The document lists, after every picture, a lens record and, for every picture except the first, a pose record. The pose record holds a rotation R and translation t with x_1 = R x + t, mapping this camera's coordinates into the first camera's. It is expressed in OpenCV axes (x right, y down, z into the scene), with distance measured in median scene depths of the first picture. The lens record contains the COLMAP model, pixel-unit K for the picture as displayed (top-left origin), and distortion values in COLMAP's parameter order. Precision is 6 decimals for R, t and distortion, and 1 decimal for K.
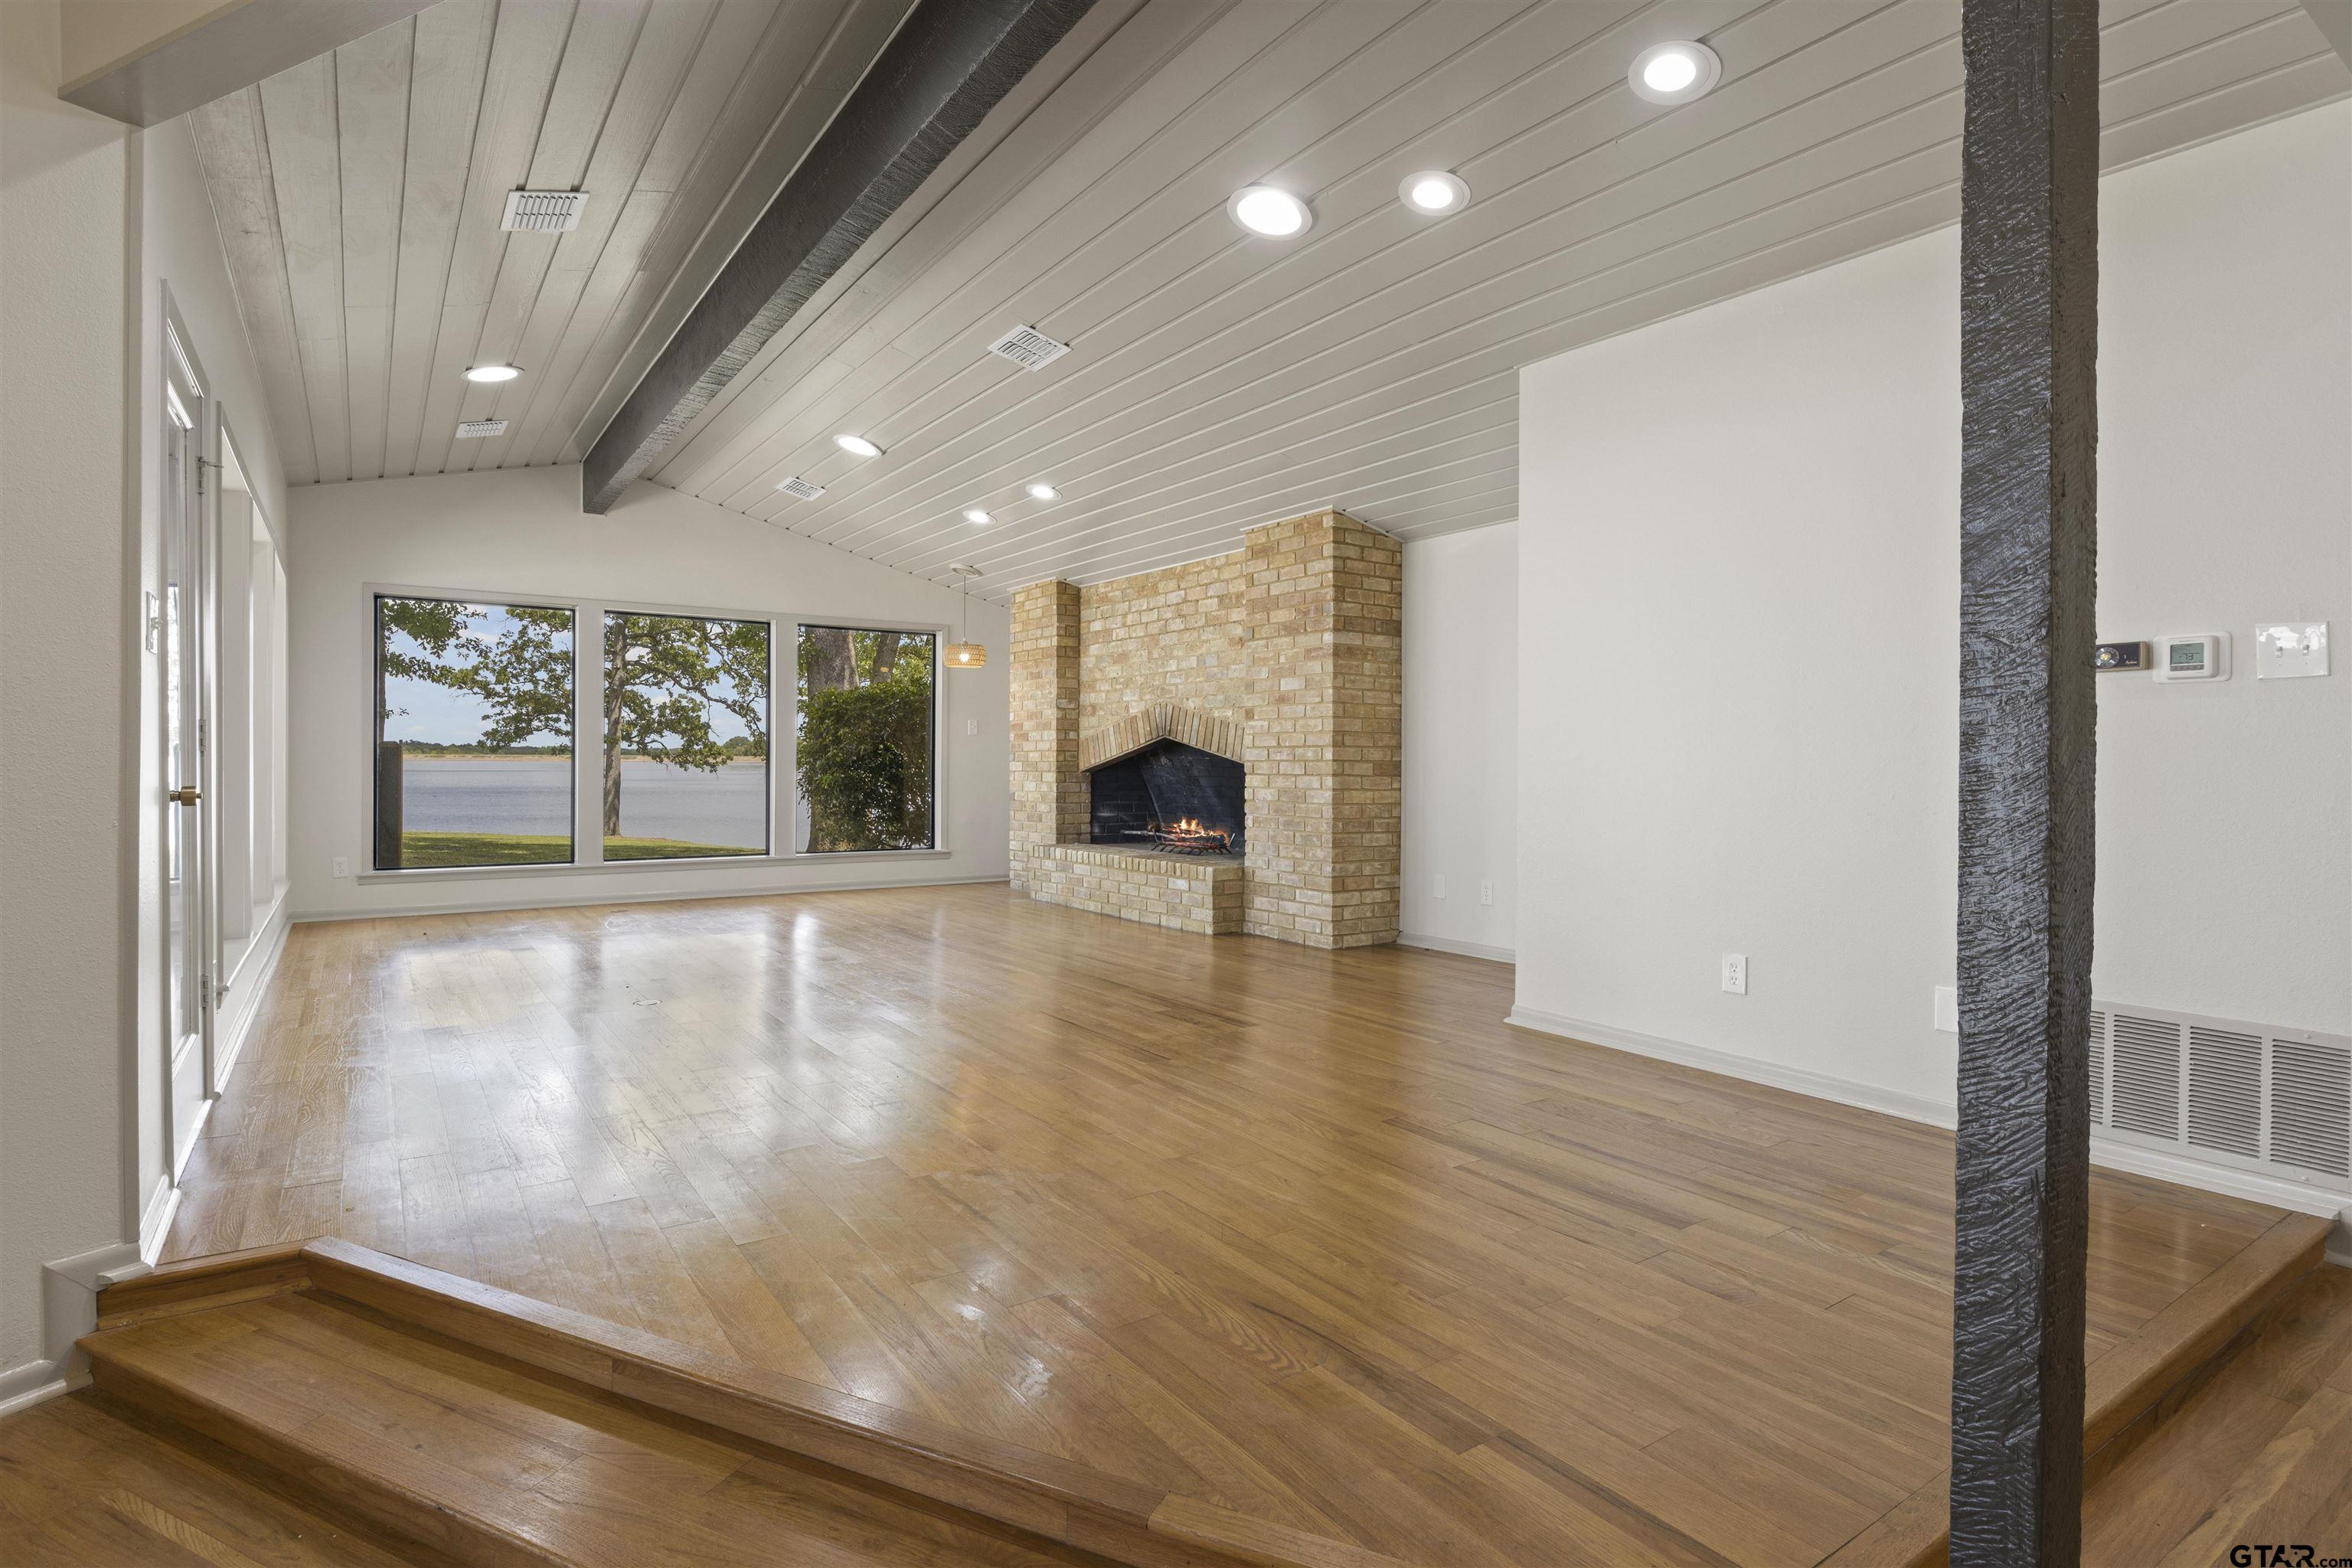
lens RADIAL K [[1186.4, 0, 1175.5], [0, 1186.4, 781.4], [0, 0, 1]] dist [-0.006363, 0.000523]
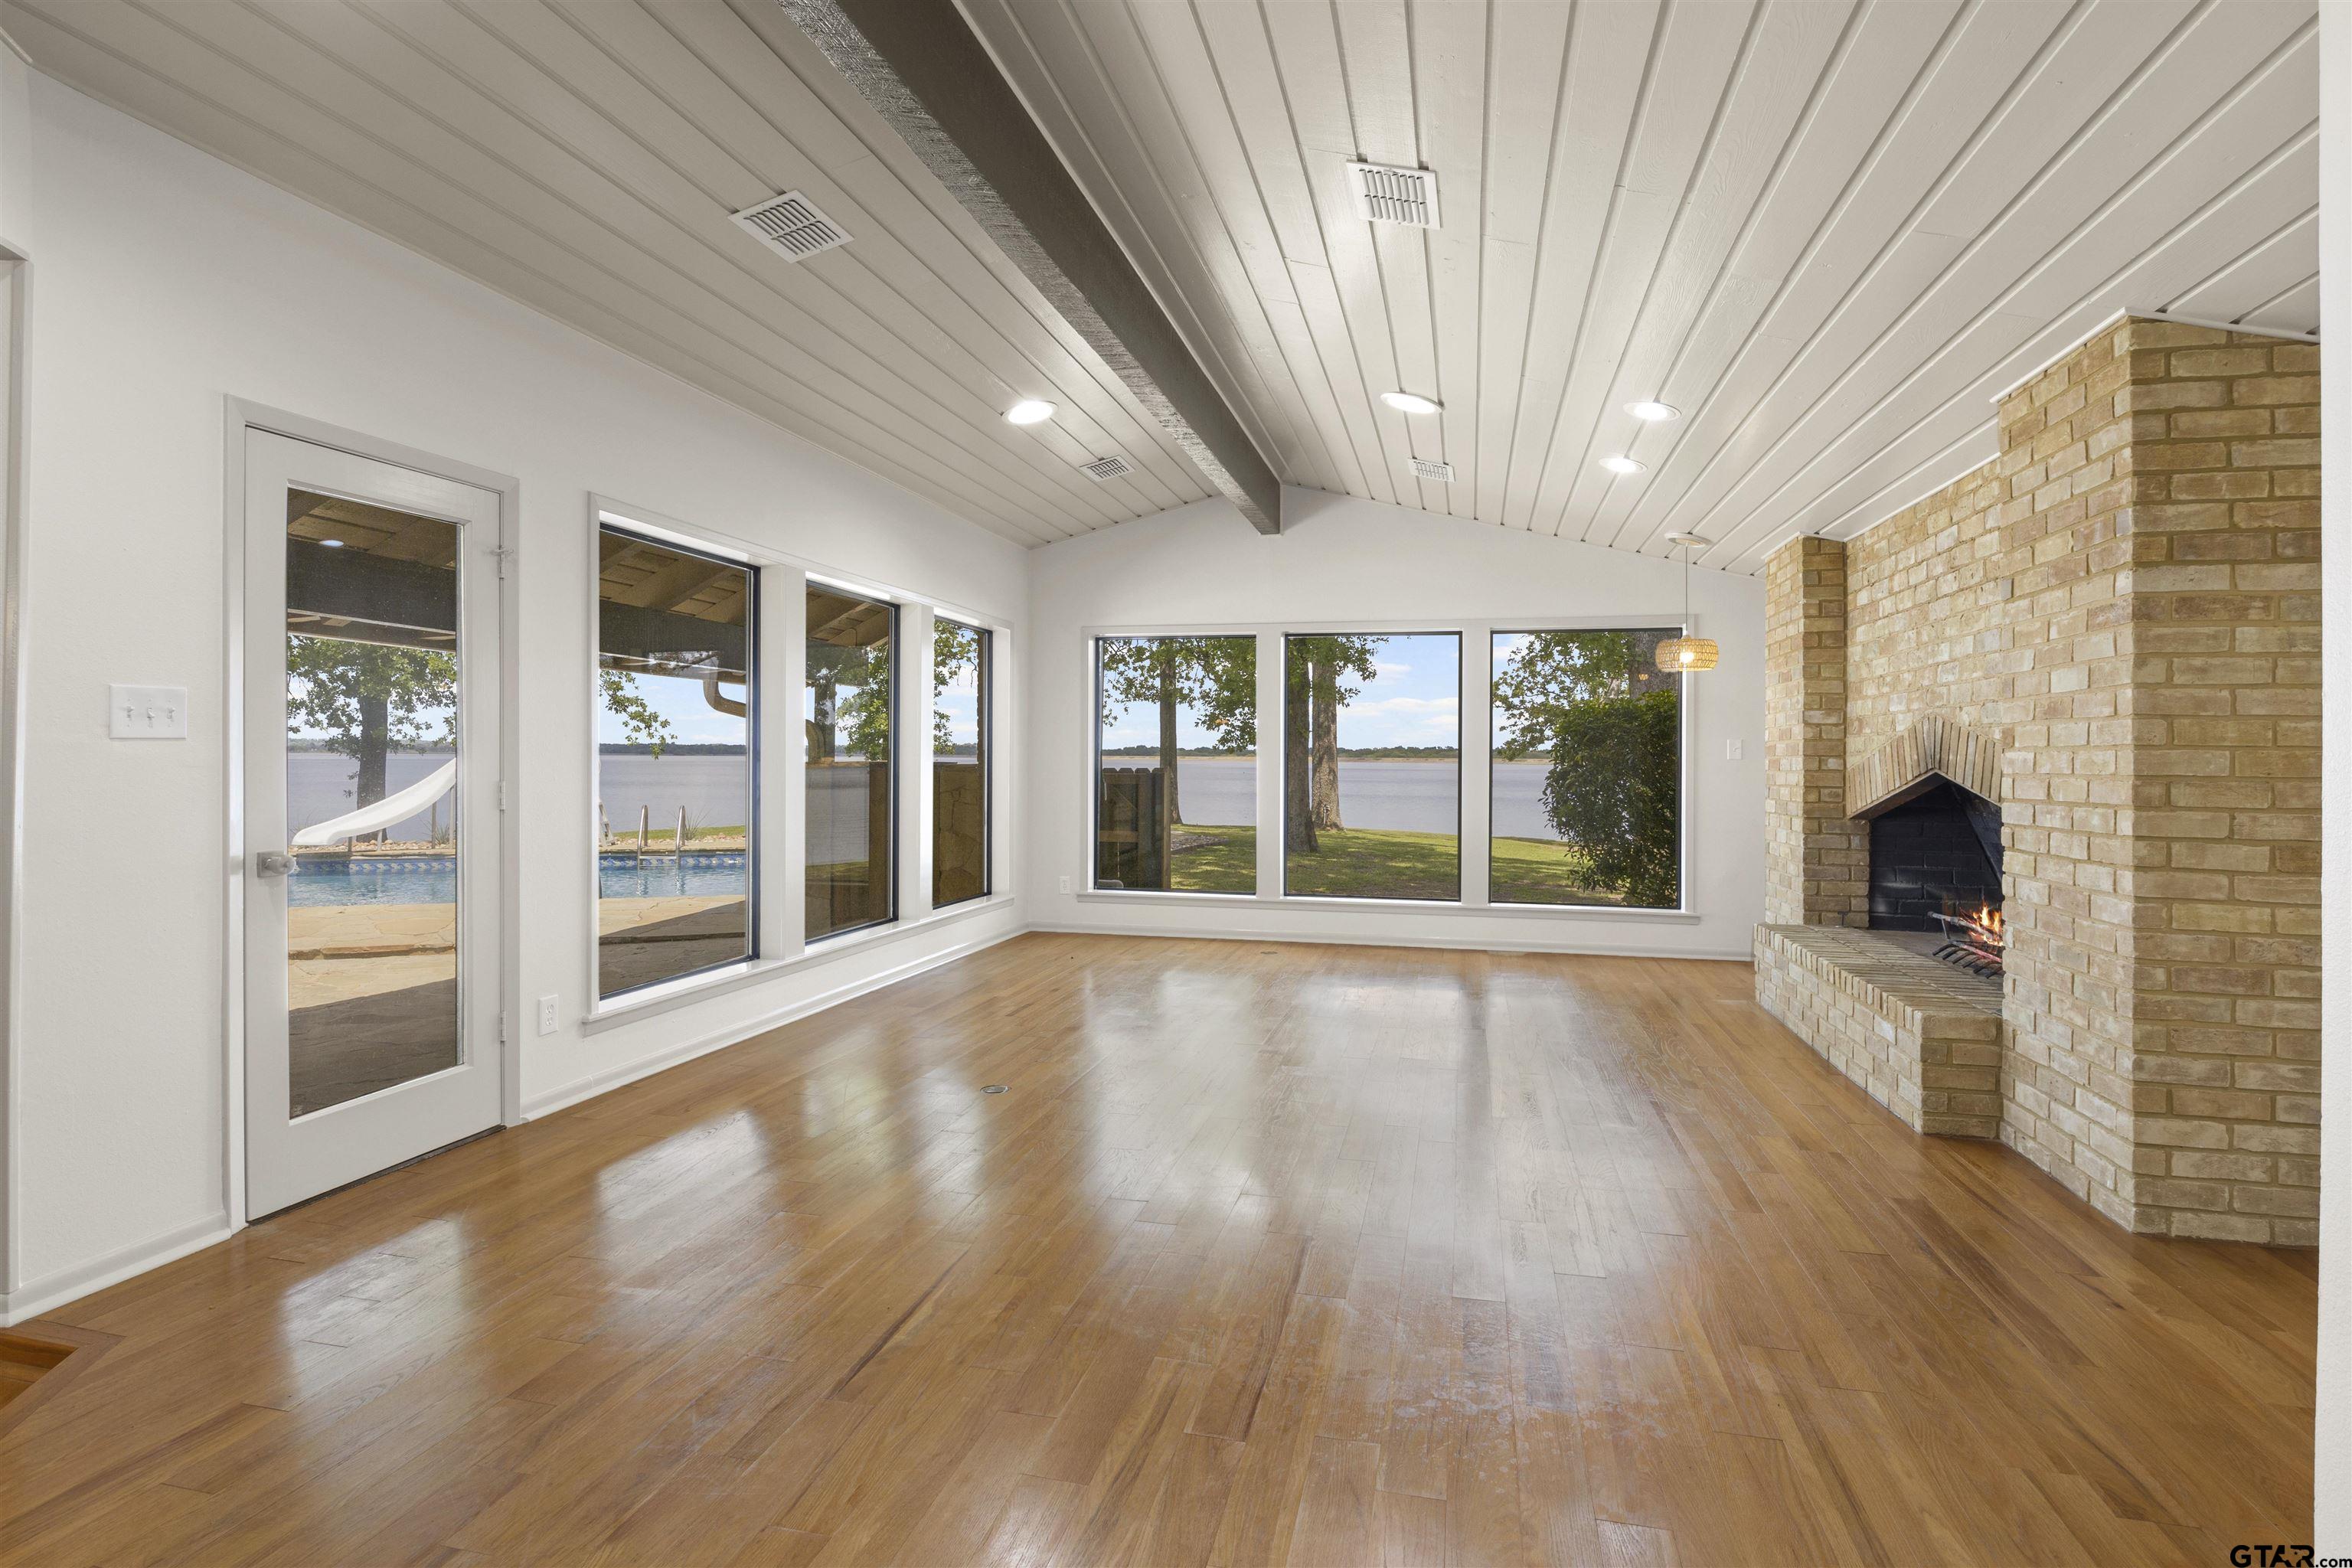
lens RADIAL K [[1186.4, 0, 1178.0], [0, 1186.4, 762.2], [0, 0, 1]] dist [-0.006363, 0.000523]
pose [[0.670146, 0.001765, -0.742227, 0.211436], [-0.016607, 0.999782, -0.012617, -0.033123], [0.742043, 0.020781, 0.670030, 0.365274]]
